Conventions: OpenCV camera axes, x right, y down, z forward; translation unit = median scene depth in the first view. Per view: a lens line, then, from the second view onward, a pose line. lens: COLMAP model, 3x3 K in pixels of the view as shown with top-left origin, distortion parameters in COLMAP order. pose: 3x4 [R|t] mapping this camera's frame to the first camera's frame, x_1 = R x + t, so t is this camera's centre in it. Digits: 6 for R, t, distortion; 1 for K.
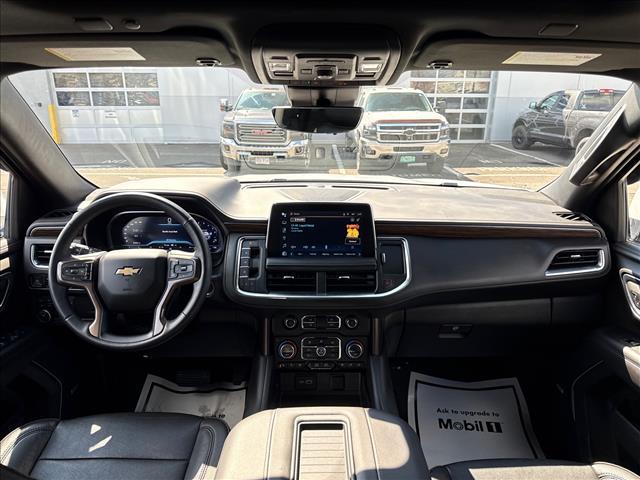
lens RADIAL K [[432.9, 0, 320.0], [0, 432.9, 240.0], [0, 0, 1]] dist [0.092480, -0.138546]
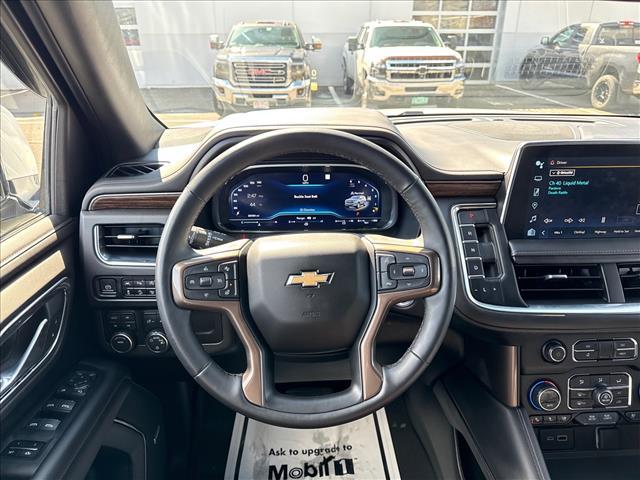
lens RADIAL K [[449.4, 0, 320.0], [0, 449.4, 240.0], [0, 0, 1]] dist [-0.001573, -0.003312]
pose [[0.999503, -0.021446, 0.023112, -0.038003], [0.018780, 0.993757, 0.109977, -0.003007], [-0.025326, -0.109489, 0.993665, 0.041063]]
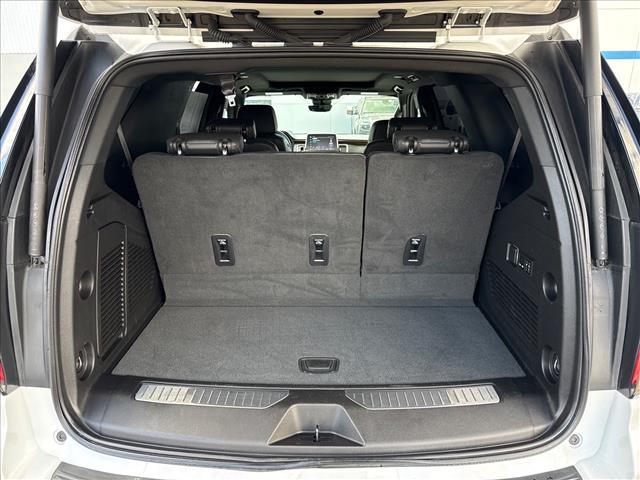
lens RADIAL K [[432.9, 0, 320.0], [0, 432.9, 240.0], [0, 0, 1]] dist [0.092480, -0.138546]
pose [[0.999864, -0.003857, -0.016049, 0.004106], [0.003655, 0.999914, -0.012592, 0.077936], [0.016097, 0.012531, 0.999792, -0.236311]]
